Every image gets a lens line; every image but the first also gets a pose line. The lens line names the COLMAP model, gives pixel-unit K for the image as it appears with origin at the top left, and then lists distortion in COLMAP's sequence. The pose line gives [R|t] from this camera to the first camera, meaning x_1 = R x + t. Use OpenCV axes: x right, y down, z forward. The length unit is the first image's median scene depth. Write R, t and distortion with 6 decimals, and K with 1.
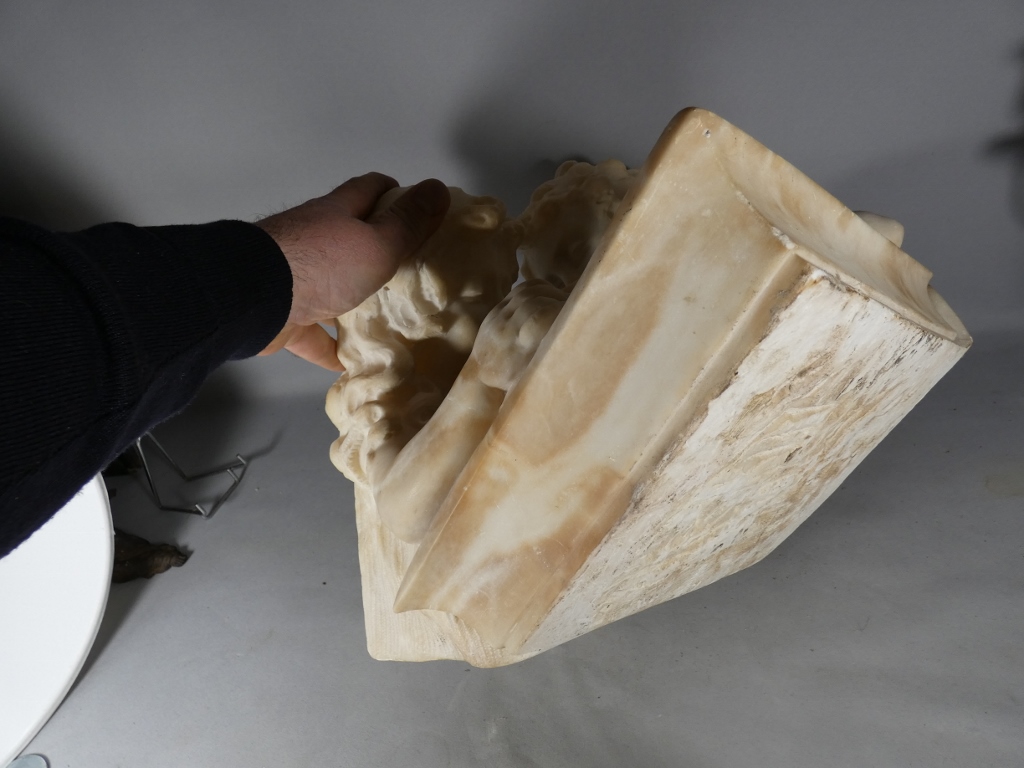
lens RADIAL K [[611.6, 0, 514.6], [0, 611.6, 383.3], [0, 0, 1]] dist [-0.002964, -0.001917]
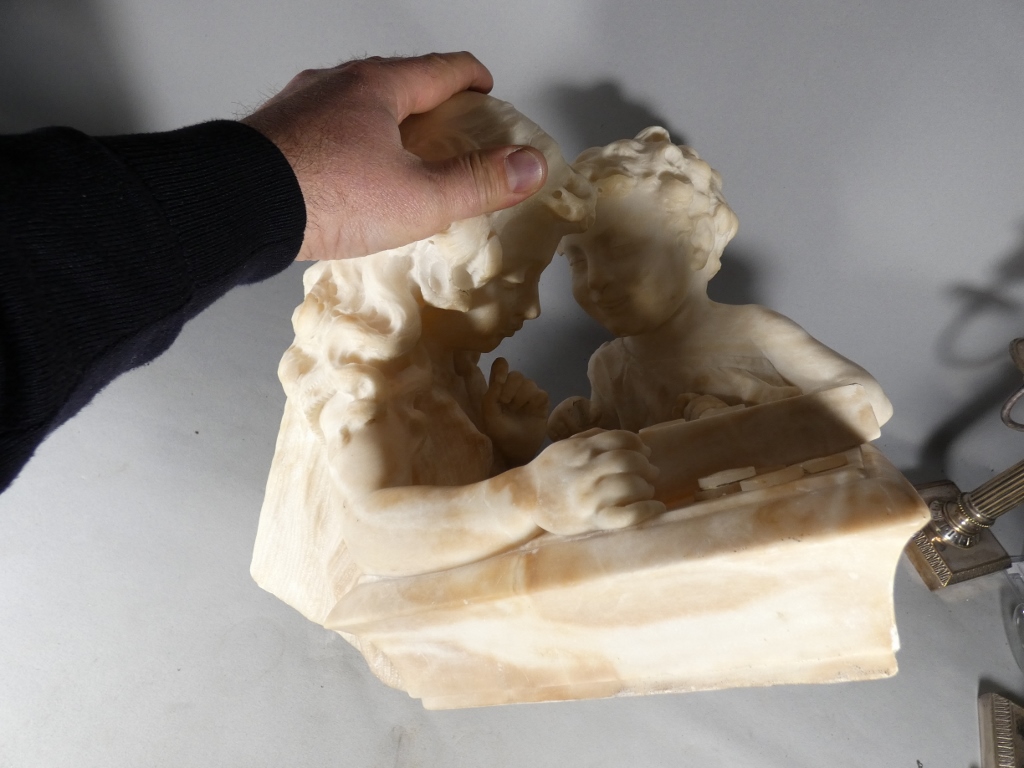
lens RADIAL K [[611.6, 0, 514.6], [0, 611.6, 383.3], [0, 0, 1]] dist [-0.002964, -0.001917]
pose [[0.857999, 0.387633, 0.337015, -0.333816], [-0.485424, 0.826425, 0.285279, -0.301787], [-0.167934, -0.408365, 0.897238, 0.181733]]
